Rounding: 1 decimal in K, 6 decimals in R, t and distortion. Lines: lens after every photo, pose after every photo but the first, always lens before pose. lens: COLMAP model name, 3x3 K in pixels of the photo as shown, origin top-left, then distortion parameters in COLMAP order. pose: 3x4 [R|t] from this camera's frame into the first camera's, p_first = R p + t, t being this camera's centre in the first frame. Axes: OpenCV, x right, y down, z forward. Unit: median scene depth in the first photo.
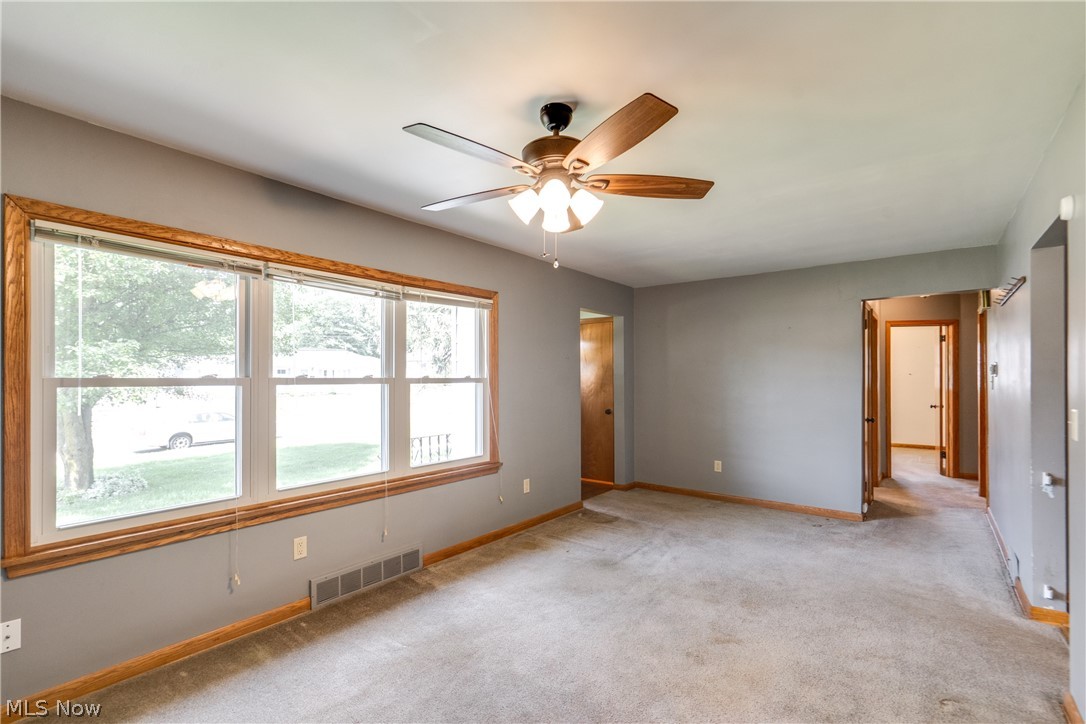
lens RADIAL K [[502.8, 0, 543.8], [0, 502.8, 367.4], [0, 0, 1]] dist [-0.014615, 0.005672]
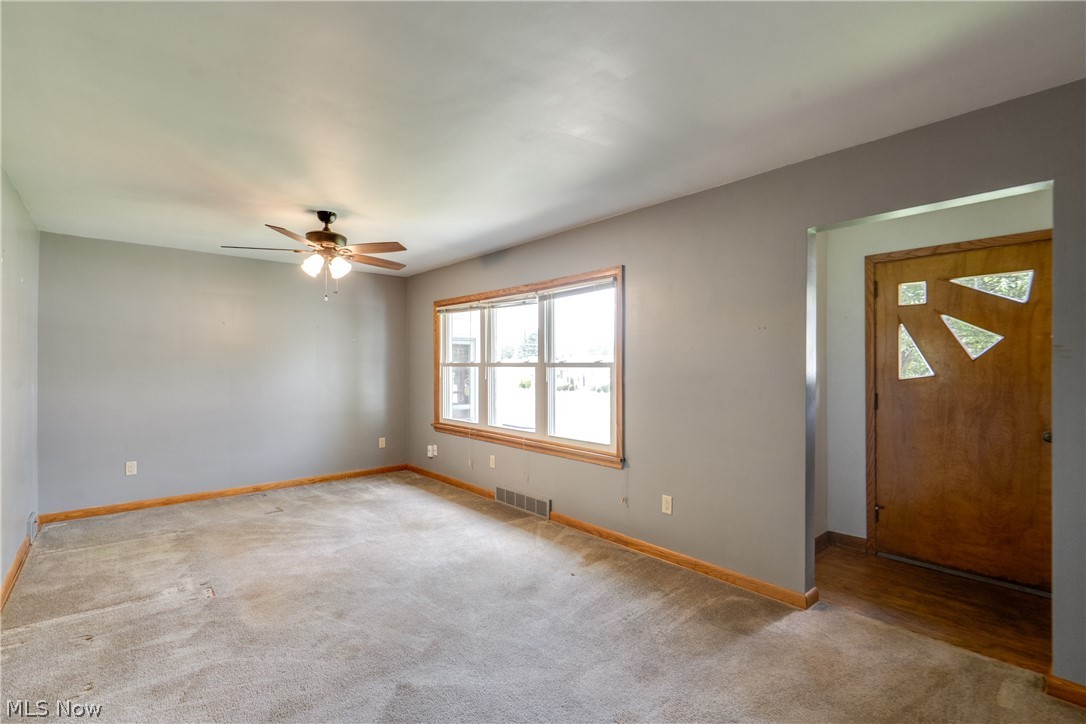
lens RADIAL K [[502.8, 0, 549.3], [0, 502.8, 365.8], [0, 0, 1]] dist [-0.014615, 0.005672]
pose [[-0.183243, -0.000794, -0.983067, 0.822510], [0.009894, 0.999948, -0.002652, 0.027451], [0.983018, -0.010212, -0.183226, 1.060239]]
